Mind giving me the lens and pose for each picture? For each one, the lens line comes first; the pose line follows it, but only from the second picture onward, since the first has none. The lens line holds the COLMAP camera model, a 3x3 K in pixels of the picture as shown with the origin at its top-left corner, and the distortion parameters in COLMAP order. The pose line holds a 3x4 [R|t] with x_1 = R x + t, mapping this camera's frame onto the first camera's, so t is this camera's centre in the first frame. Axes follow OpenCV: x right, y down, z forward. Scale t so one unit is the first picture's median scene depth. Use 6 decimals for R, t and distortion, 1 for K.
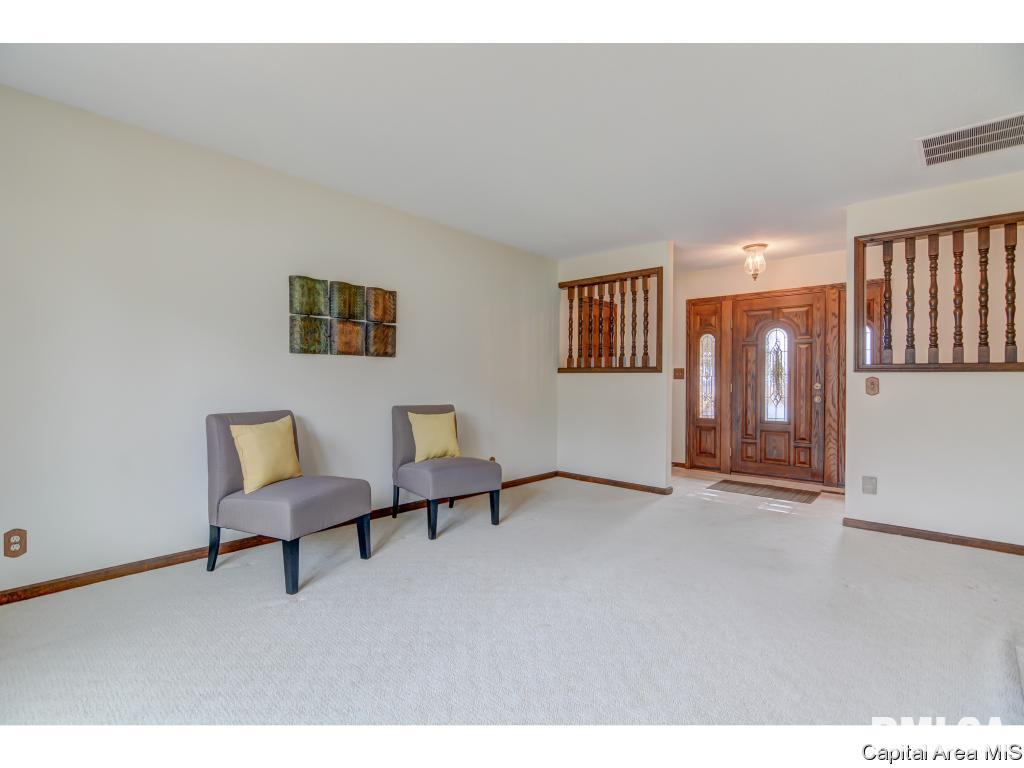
lens RADIAL K [[492.1, 0, 519.3], [0, 492.1, 378.2], [0, 0, 1]] dist [0.004423, -0.007017]
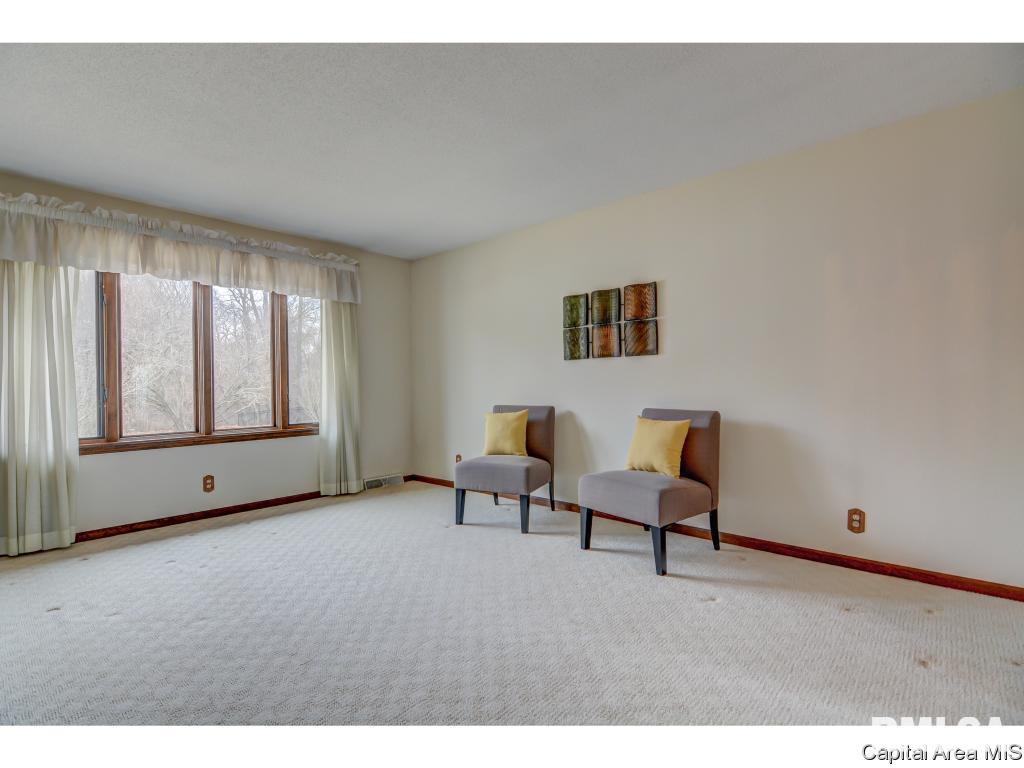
lens RADIAL K [[492.1, 0, 510.4], [0, 492.1, 384.9], [0, 0, 1]] dist [0.004423, -0.007017]
pose [[-0.006022, -0.007467, -0.999954, 0.689196], [0.018584, 0.999799, -0.007578, 0.015432], [0.999809, -0.018628, -0.005882, 0.780065]]
